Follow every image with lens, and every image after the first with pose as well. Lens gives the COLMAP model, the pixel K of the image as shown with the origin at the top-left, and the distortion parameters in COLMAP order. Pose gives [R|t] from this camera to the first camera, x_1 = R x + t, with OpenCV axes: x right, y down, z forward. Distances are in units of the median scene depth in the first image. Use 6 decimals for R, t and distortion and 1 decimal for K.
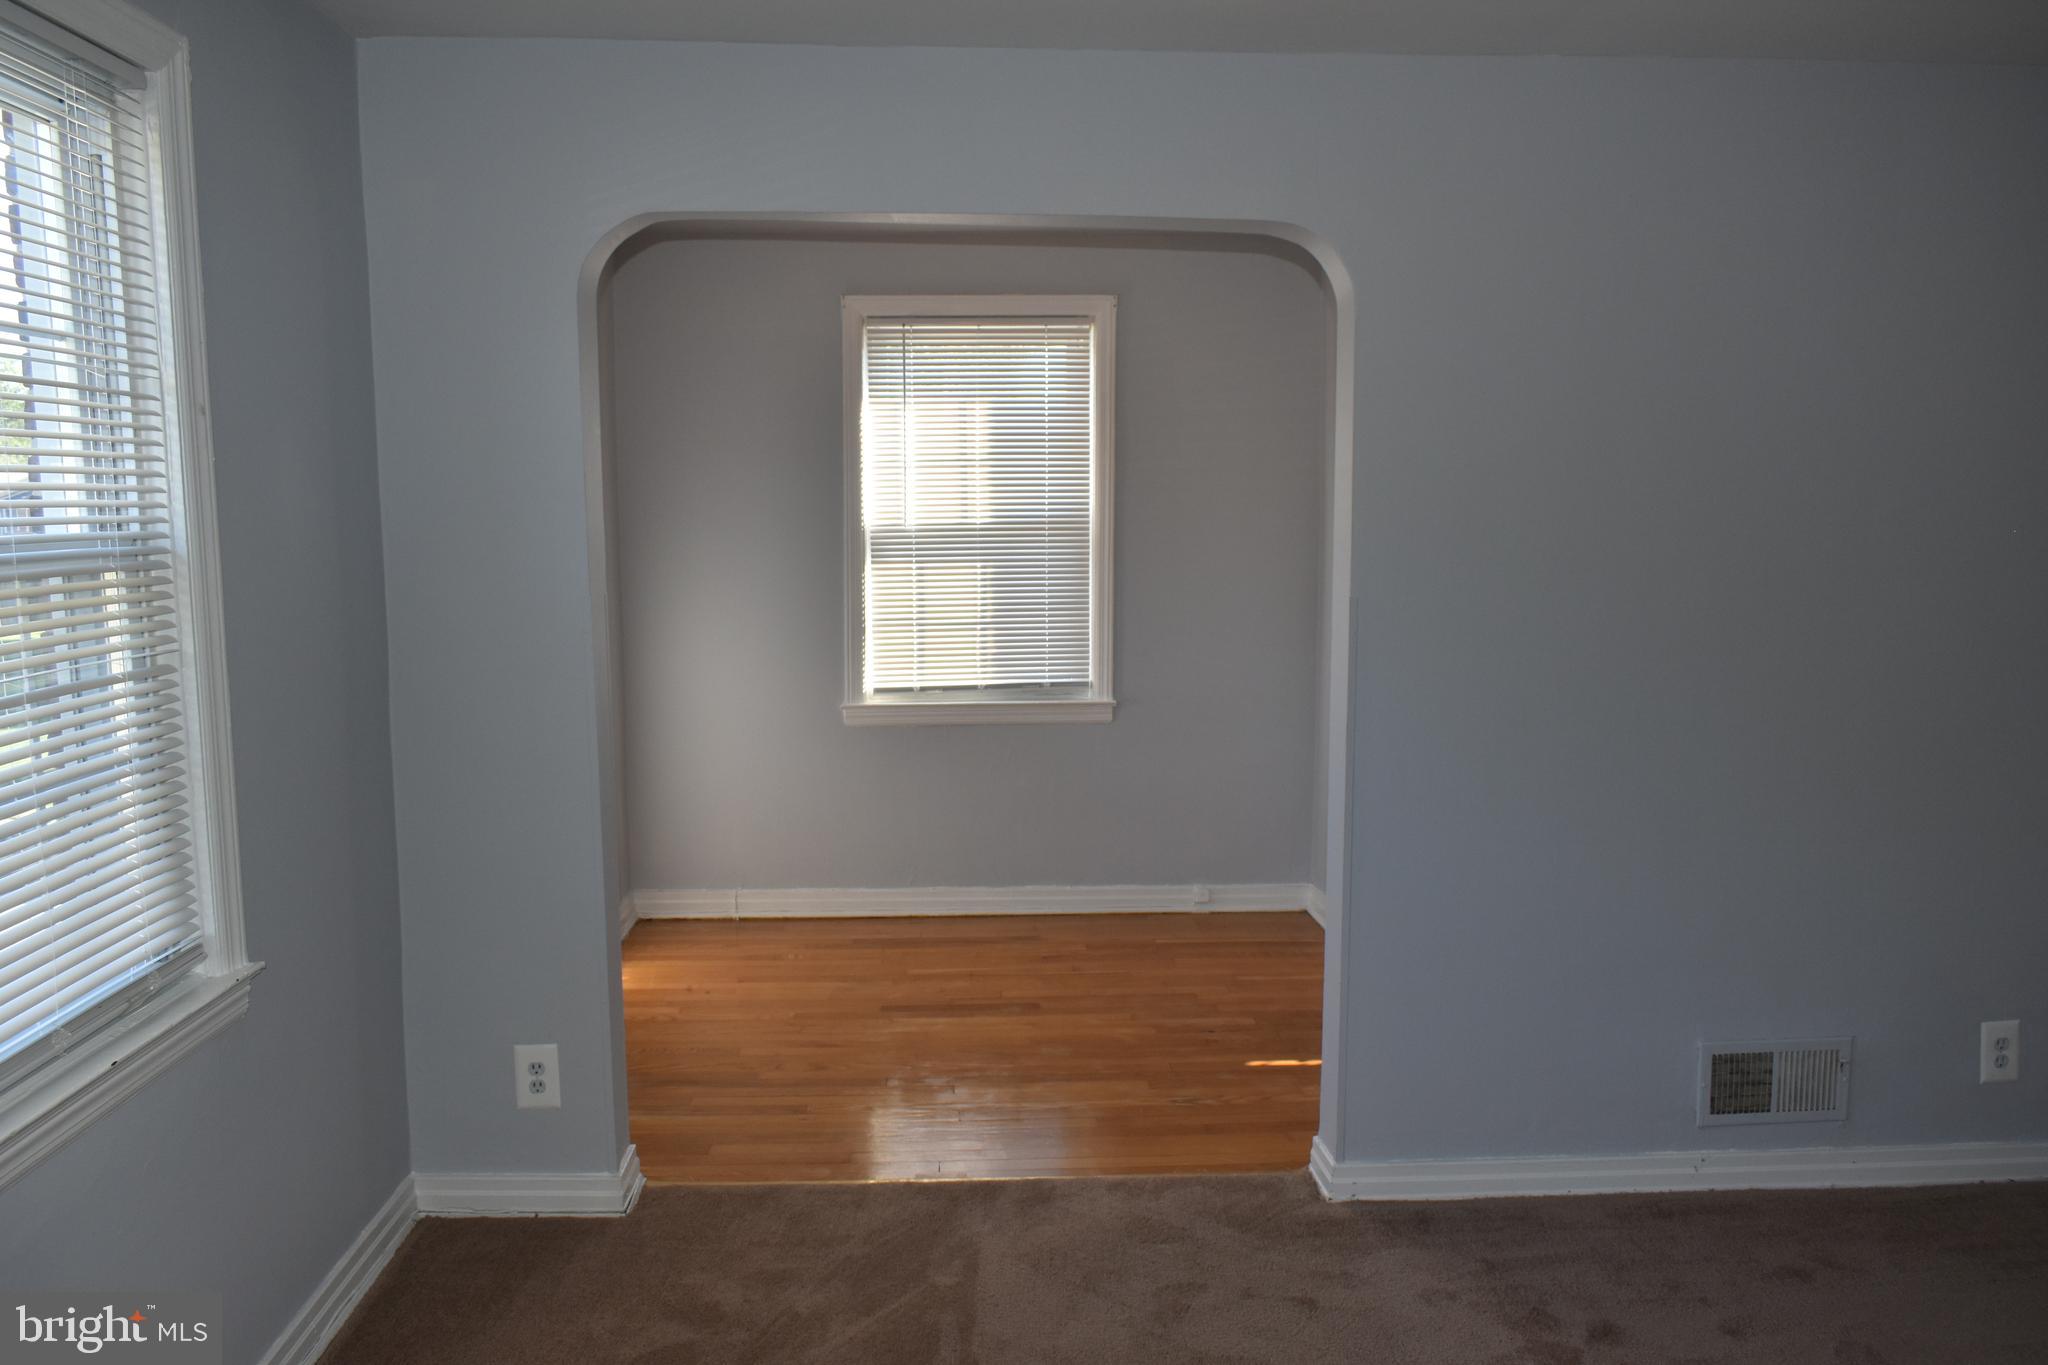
lens RADIAL K [[1578.1, 0, 1024.0], [0, 1578.1, 682.5], [0, 0, 1]] dist [-0.014561, 0.004499]
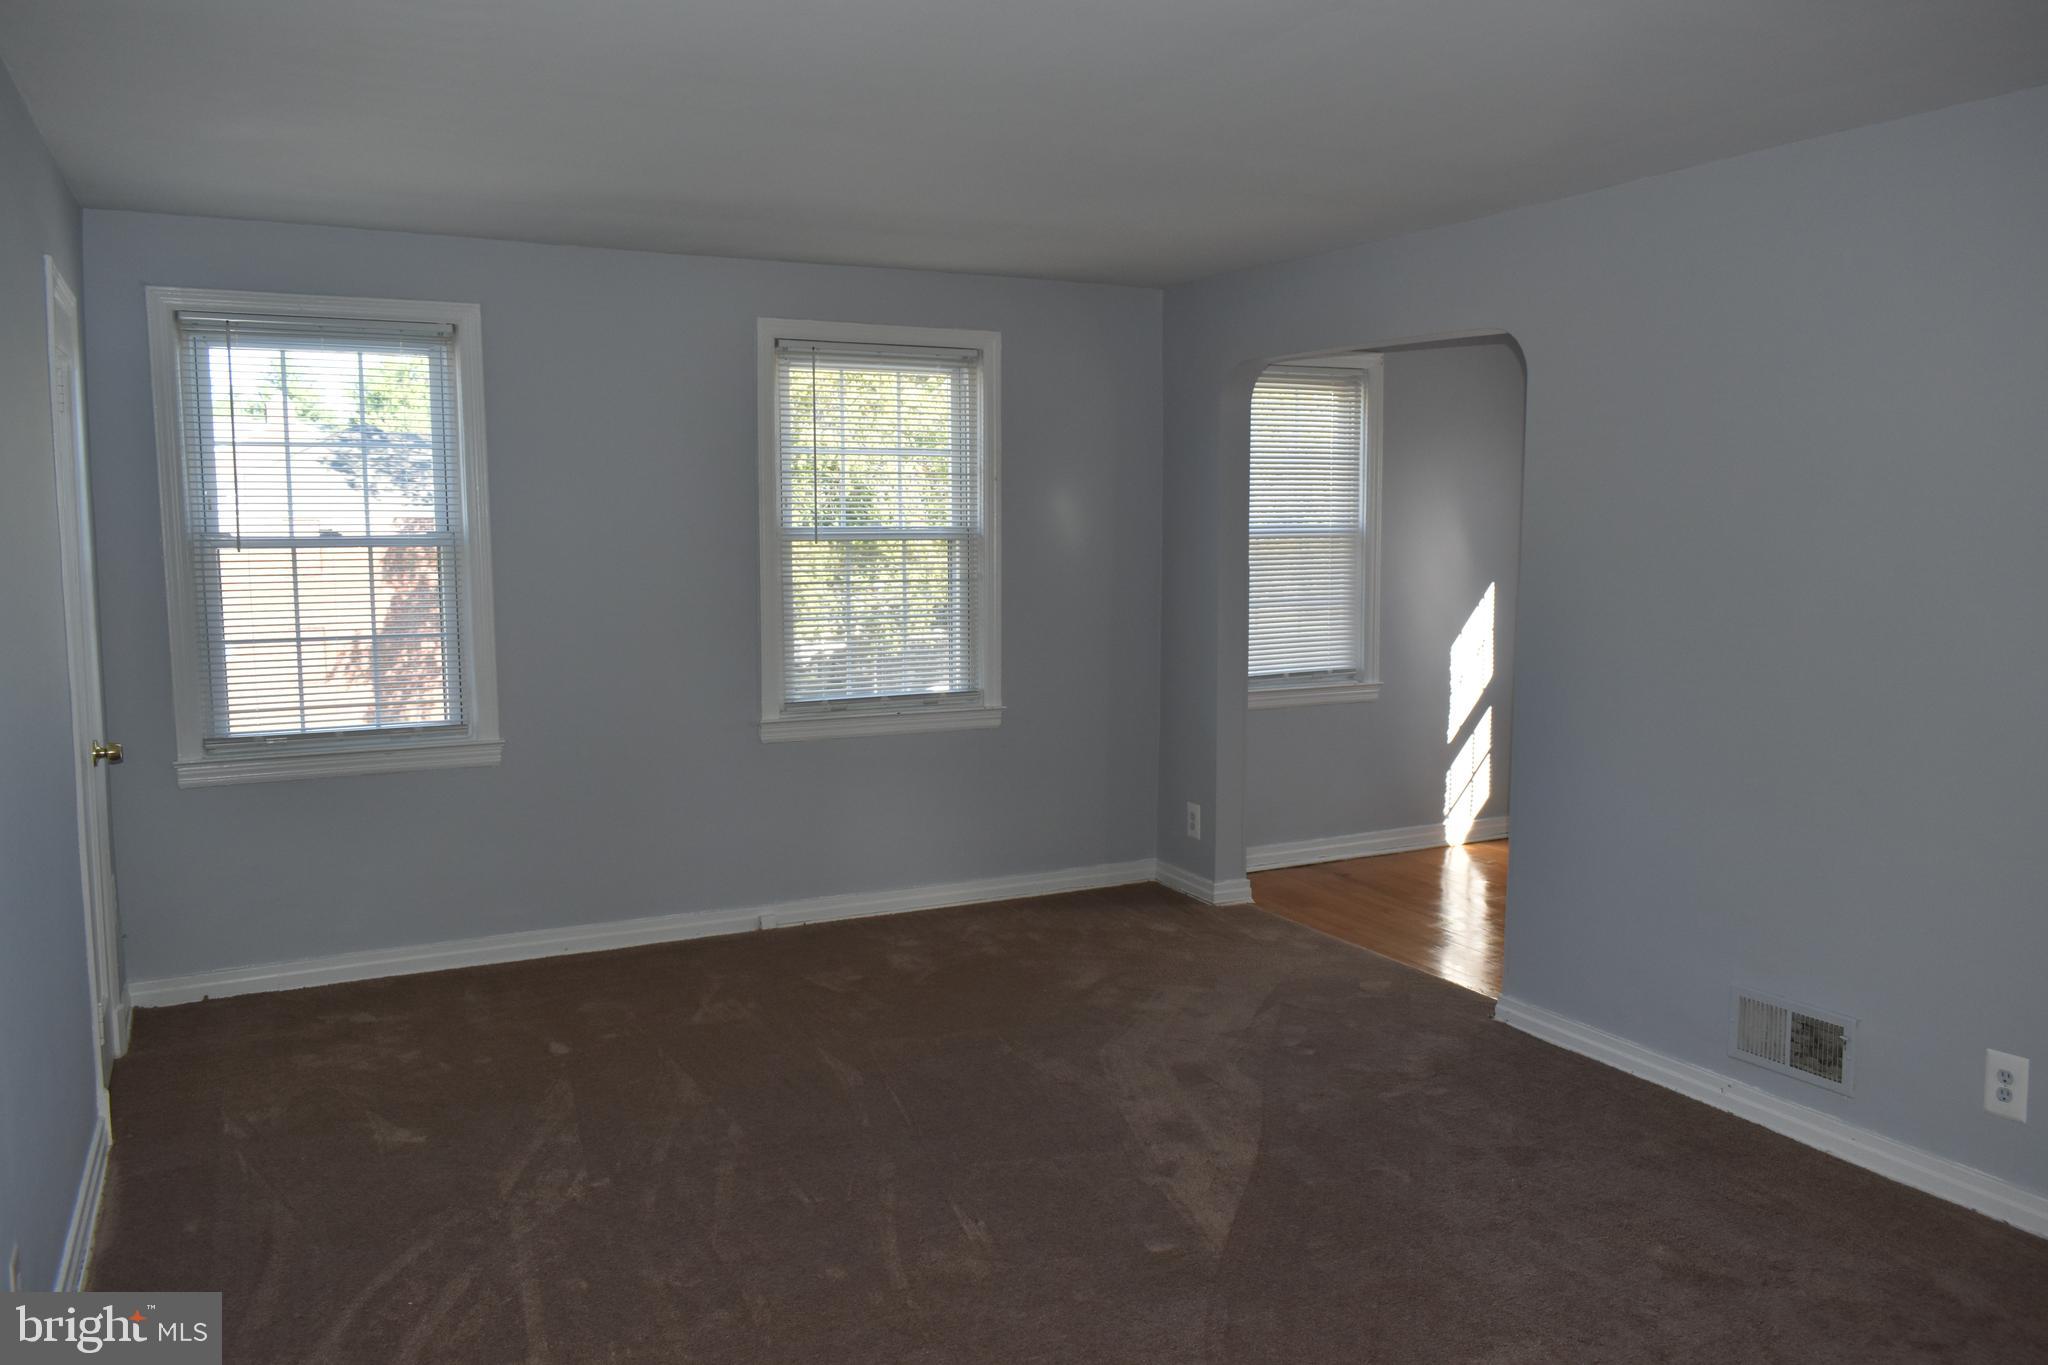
lens RADIAL K [[1578.1, 0, 1024.0], [0, 1578.1, 682.5], [0, 0, 1]] dist [-0.014561, 0.004499]
pose [[0.404971, 0.101808, -0.908644, 0.776490], [-0.103249, 0.992517, 0.065189, -0.010511], [0.908481, 0.067417, 0.412452, 0.011323]]
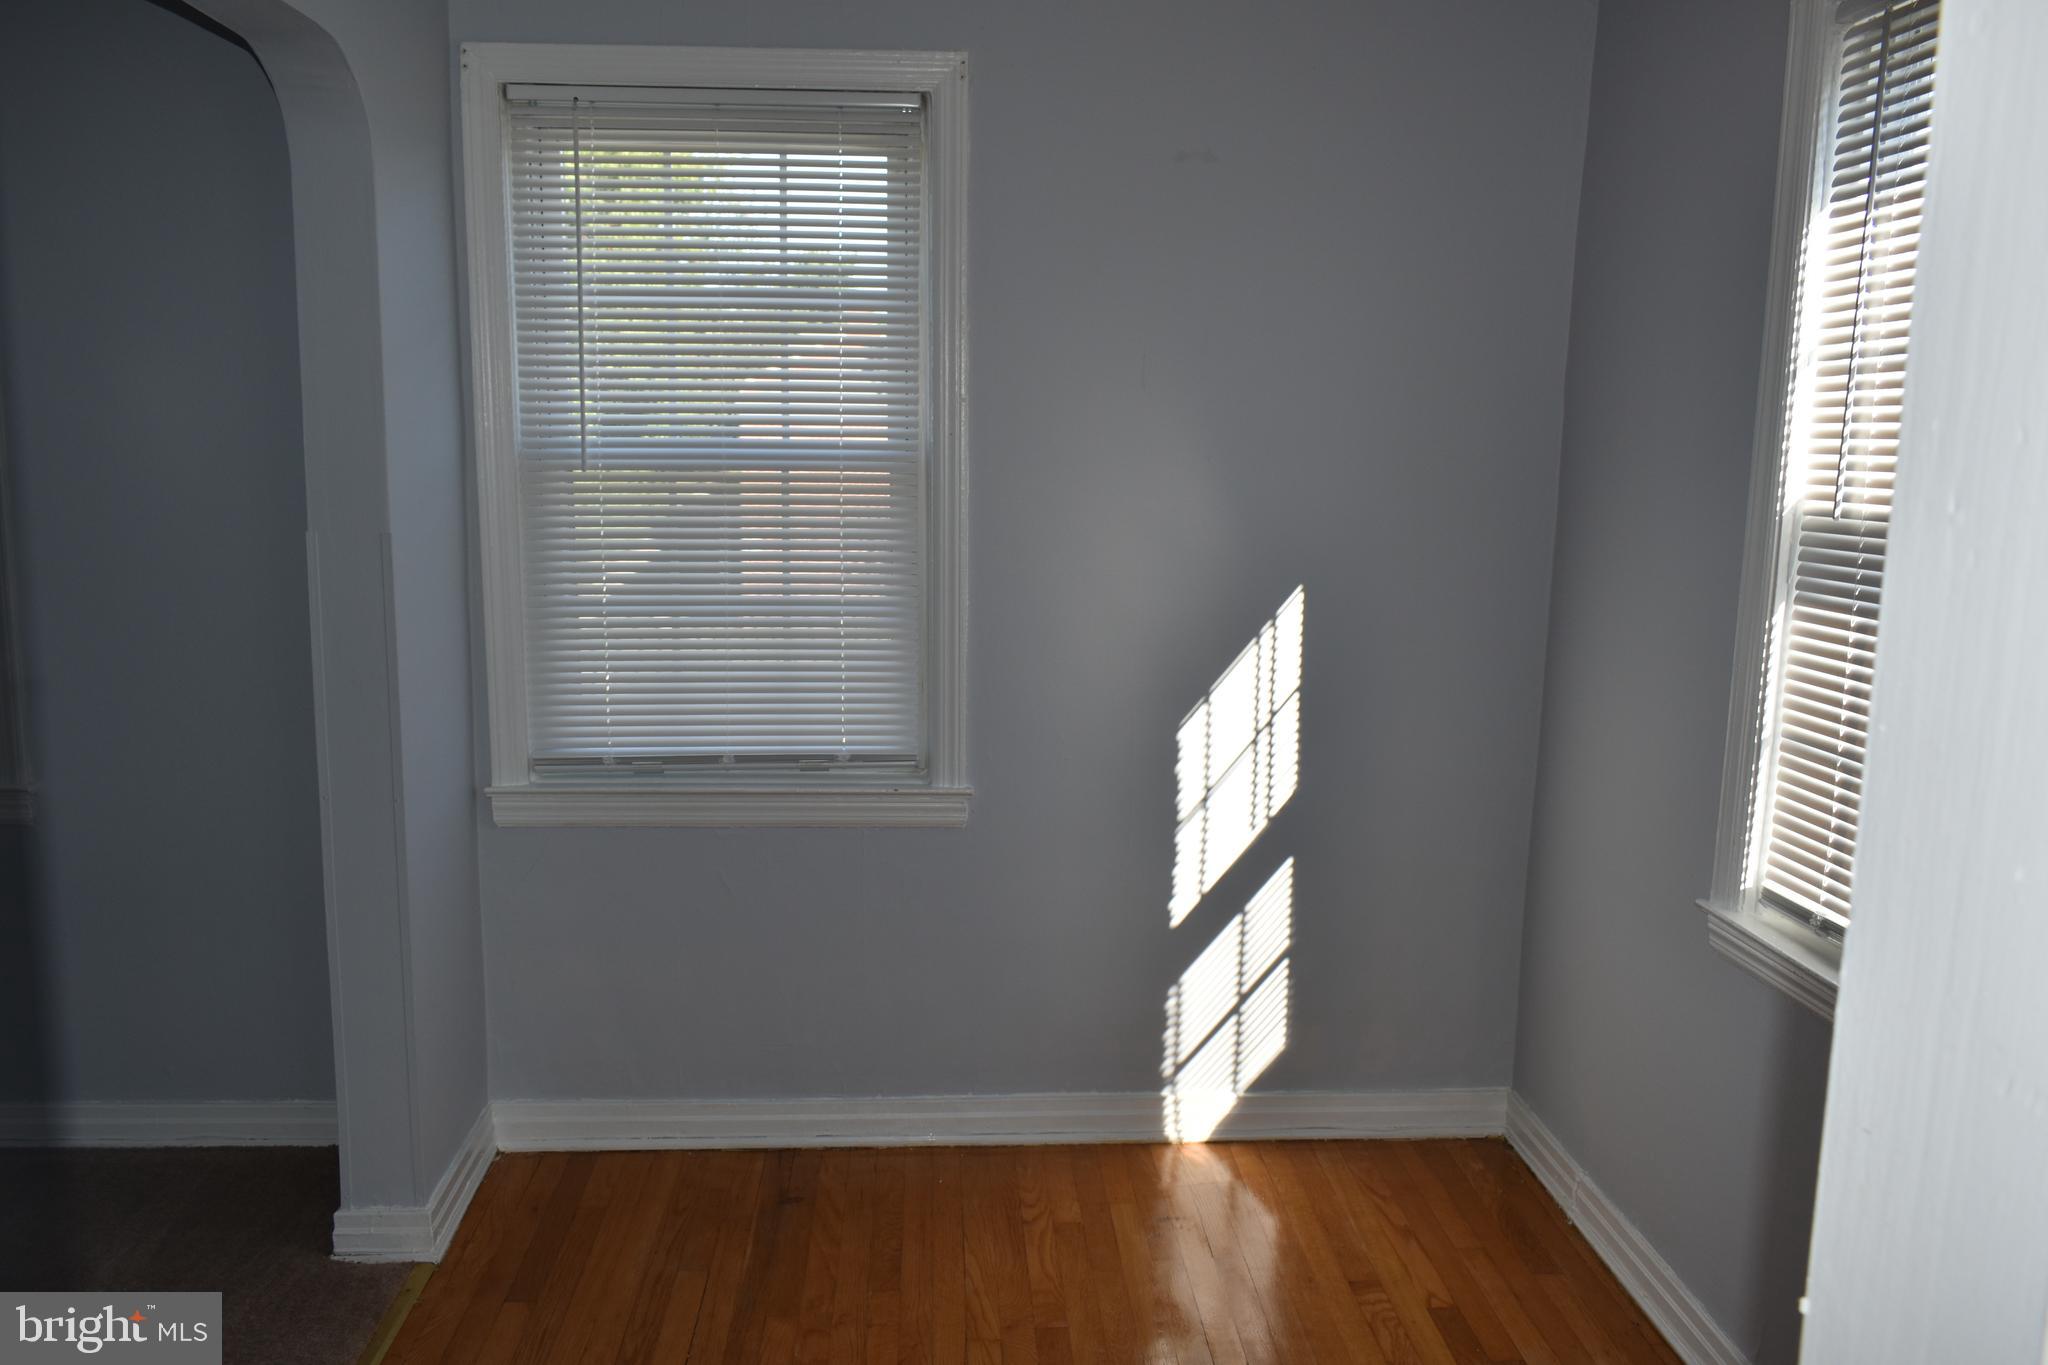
lens RADIAL K [[1578.1, 0, 1024.0], [0, 1578.1, 682.5], [0, 0, 1]] dist [-0.014561, 0.004499]
pose [[0.000431, 0.157718, -0.987484, 0.324800], [-0.137617, 0.978098, 0.156159, -0.091482], [0.990485, 0.135827, 0.022126, 0.786929]]
